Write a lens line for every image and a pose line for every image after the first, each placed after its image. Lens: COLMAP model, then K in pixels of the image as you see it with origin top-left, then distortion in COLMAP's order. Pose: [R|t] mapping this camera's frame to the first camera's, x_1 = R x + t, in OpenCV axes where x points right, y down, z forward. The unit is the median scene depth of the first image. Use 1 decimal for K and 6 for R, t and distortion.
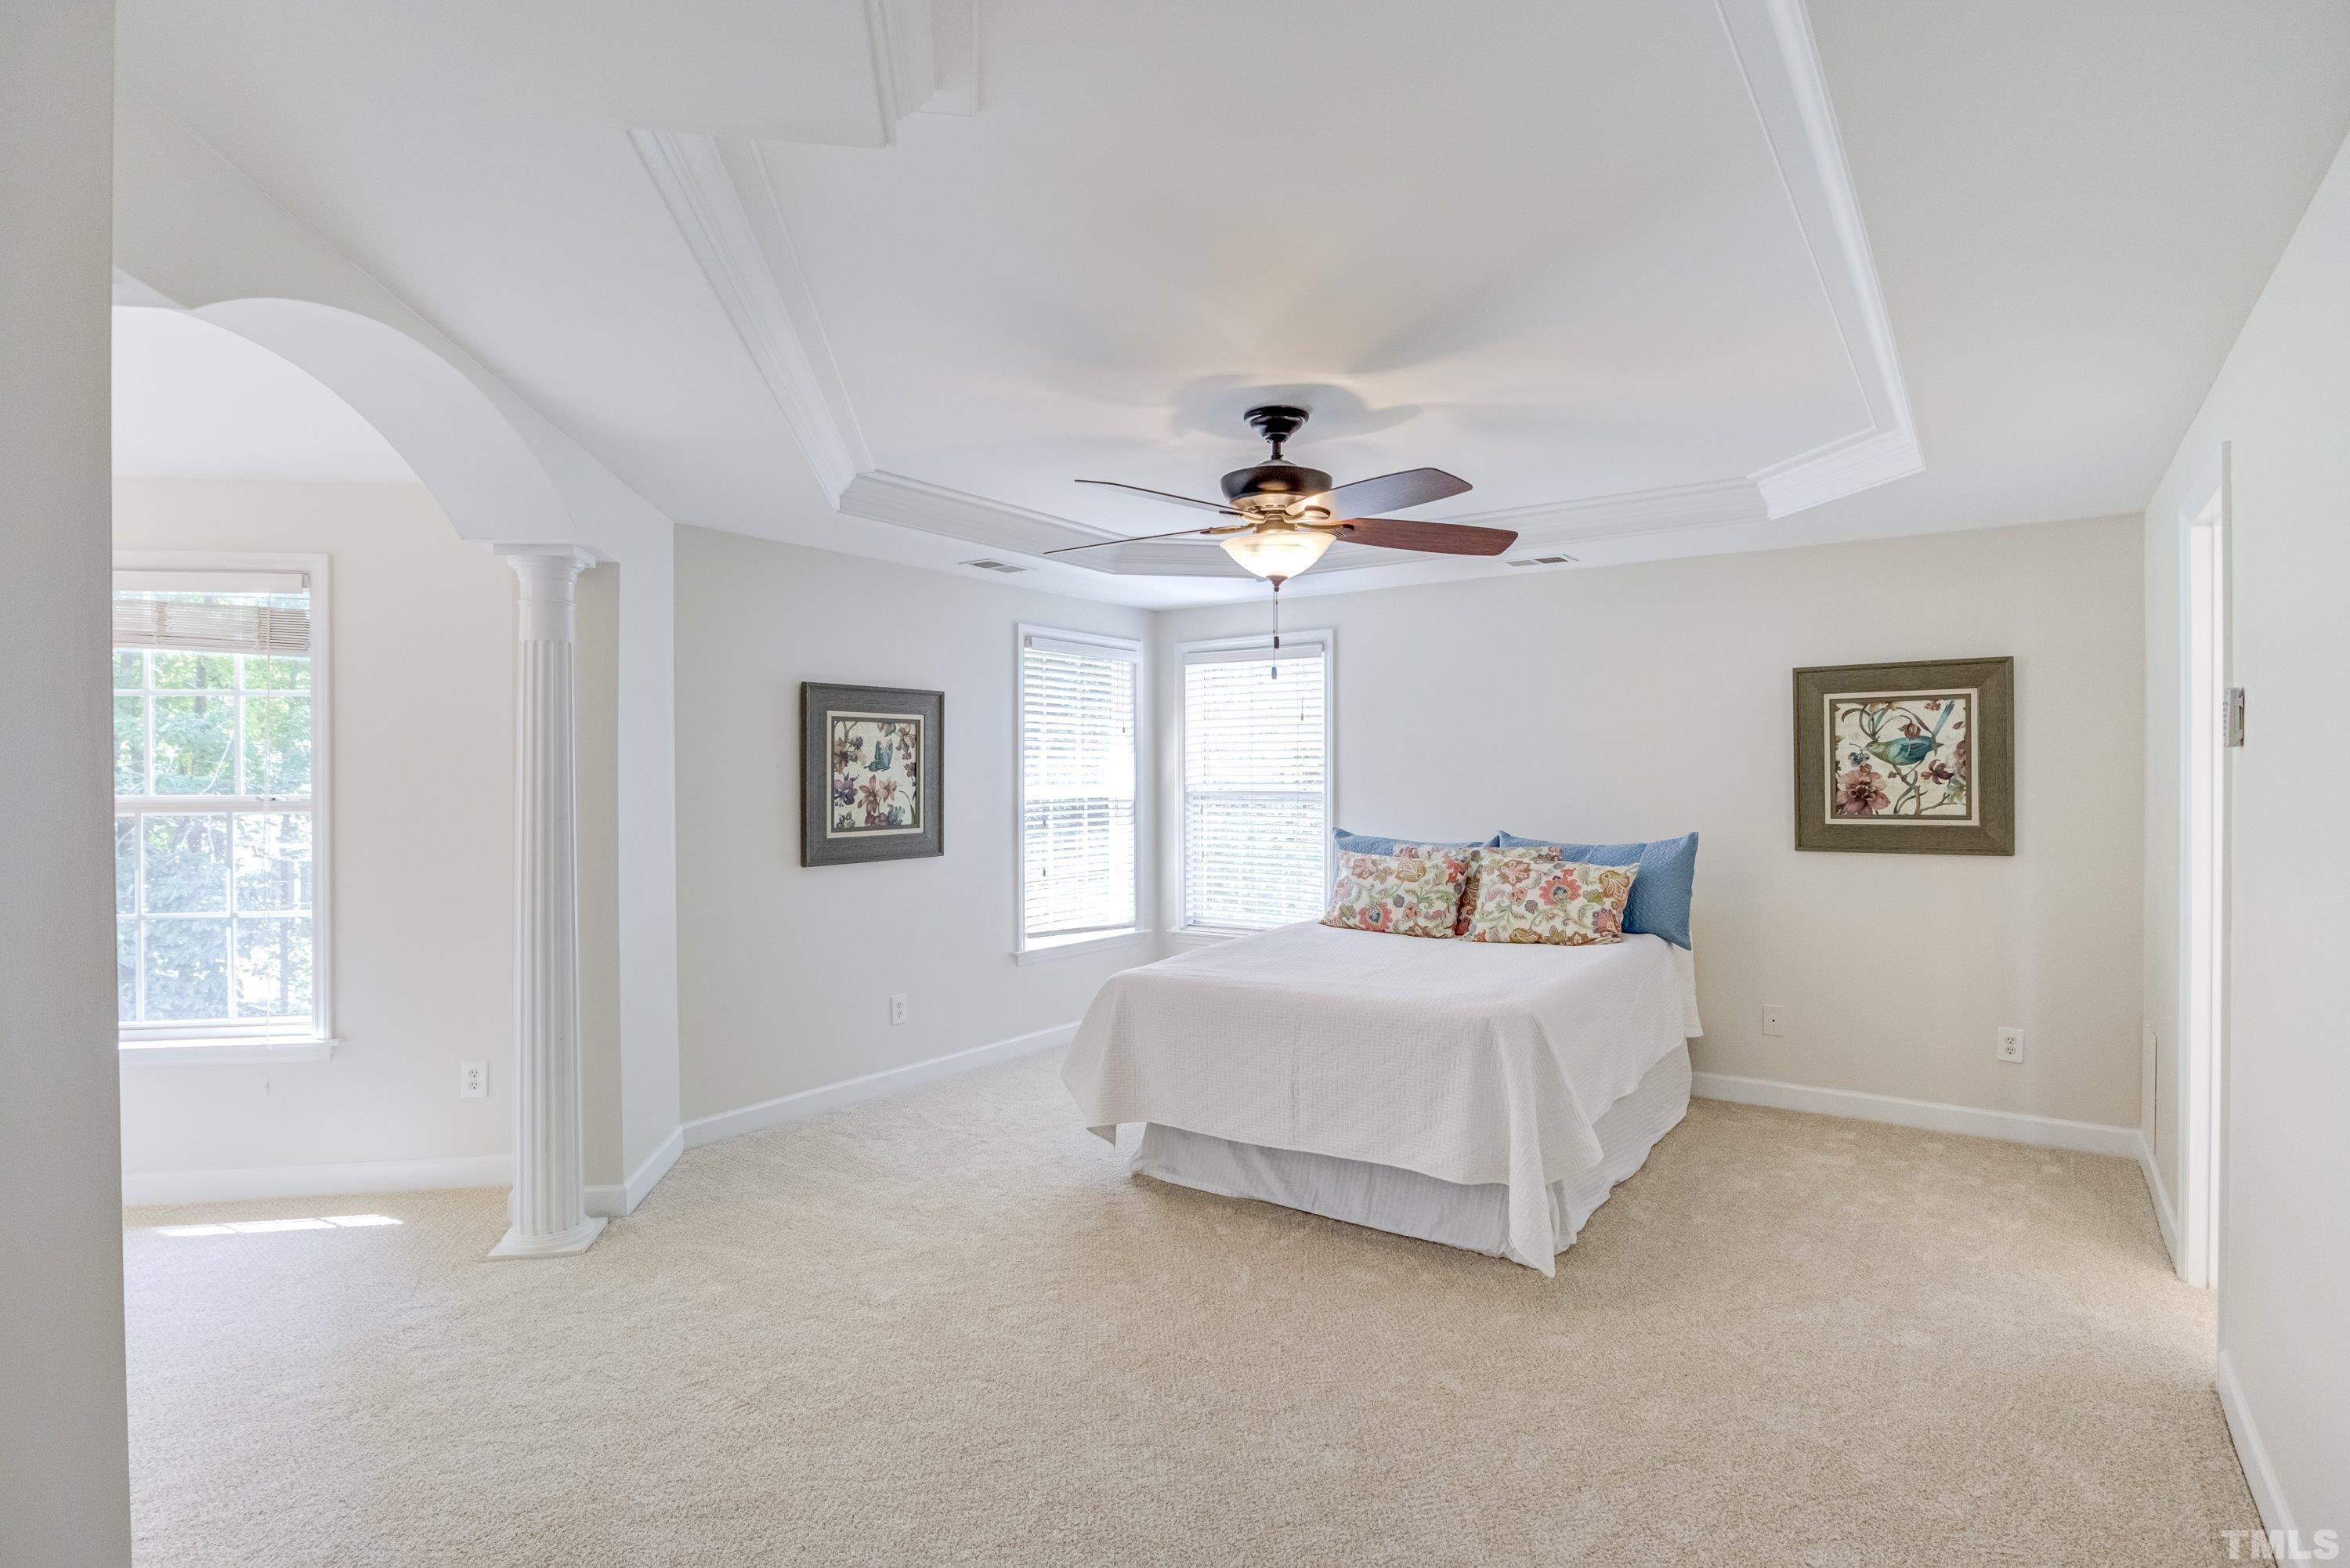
lens RADIAL K [[1185.1, 0, 1190.0], [0, 1185.1, 777.6], [0, 0, 1]] dist [-0.023926, 0.007000]
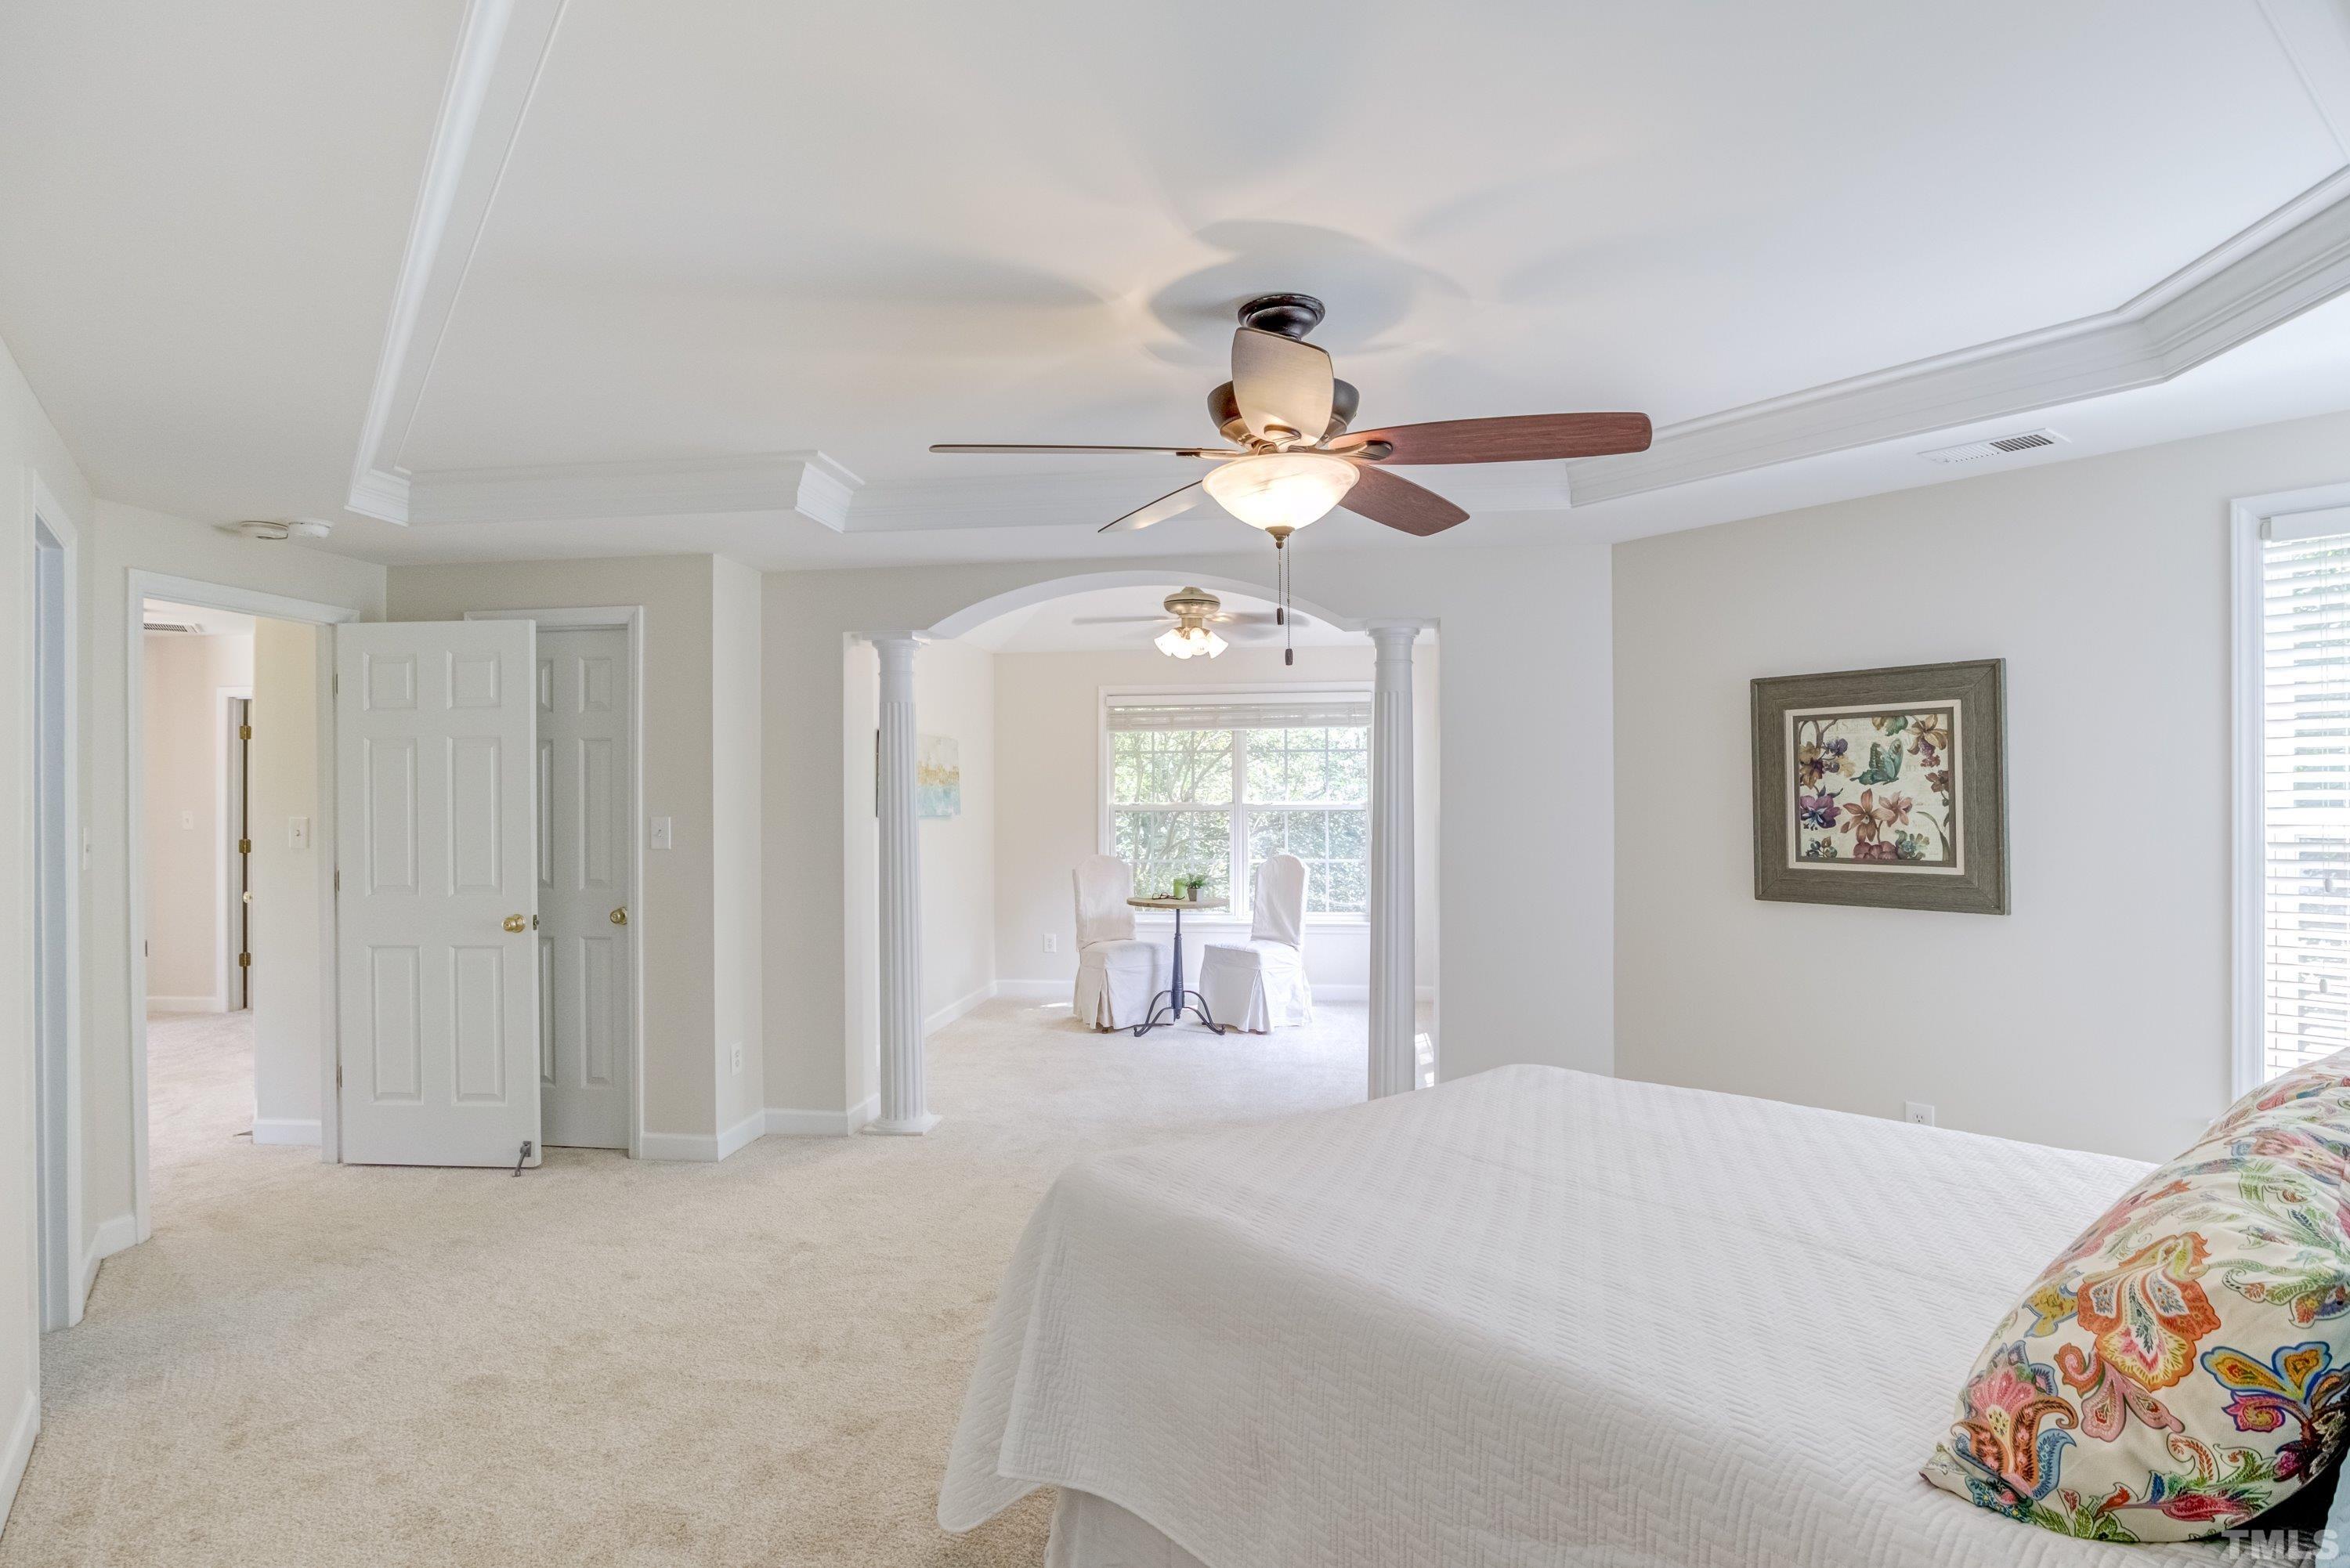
lens RADIAL K [[1185.1, 0, 1190.8], [0, 1185.1, 789.6], [0, 0, 1]] dist [-0.023926, 0.007000]
pose [[-0.294027, 0.002747, -0.955793, 0.559431], [0.004768, 0.999988, 0.001407, -0.005041], [0.955785, -0.004144, -0.294036, 0.811921]]
